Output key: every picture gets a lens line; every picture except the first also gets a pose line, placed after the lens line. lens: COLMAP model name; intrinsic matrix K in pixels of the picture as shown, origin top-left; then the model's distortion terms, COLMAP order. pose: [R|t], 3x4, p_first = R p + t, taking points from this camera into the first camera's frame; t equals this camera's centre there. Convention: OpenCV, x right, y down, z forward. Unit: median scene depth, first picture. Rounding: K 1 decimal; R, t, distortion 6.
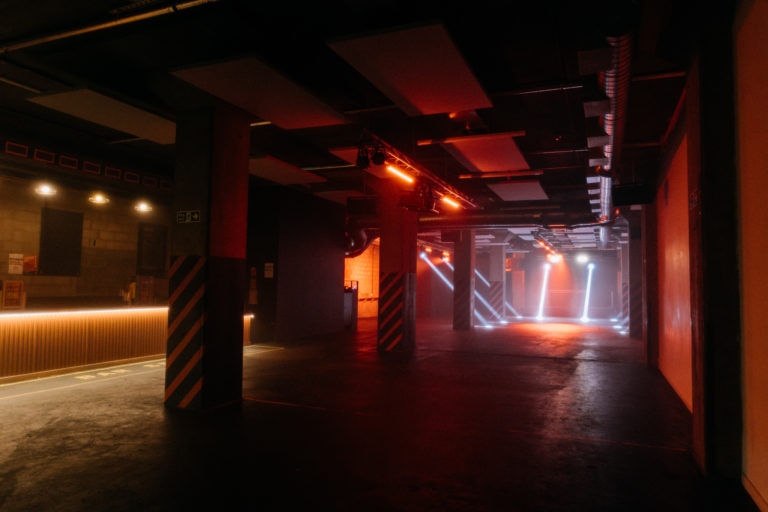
lens RADIAL K [[529.9, 0, 384.0], [0, 529.9, 256.0], [0, 0, 1]] dist [0.033824, -0.000253]
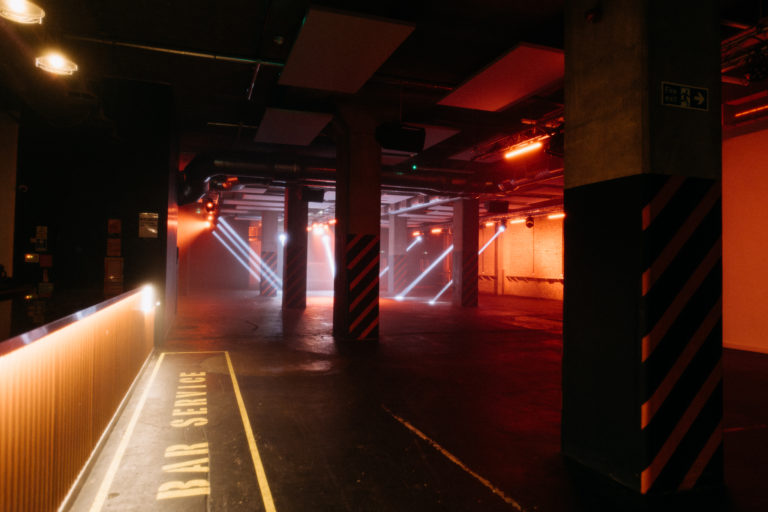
lens RADIAL K [[529.9, 0, 384.0], [0, 529.9, 256.0], [0, 0, 1]] dist [0.033824, -0.000253]
pose [[0.744875, 0.009011, 0.667143, -0.468841], [-0.042011, 0.998558, 0.033419, 0.034271], [-0.665880, -0.052920, 0.744179, 0.426009]]
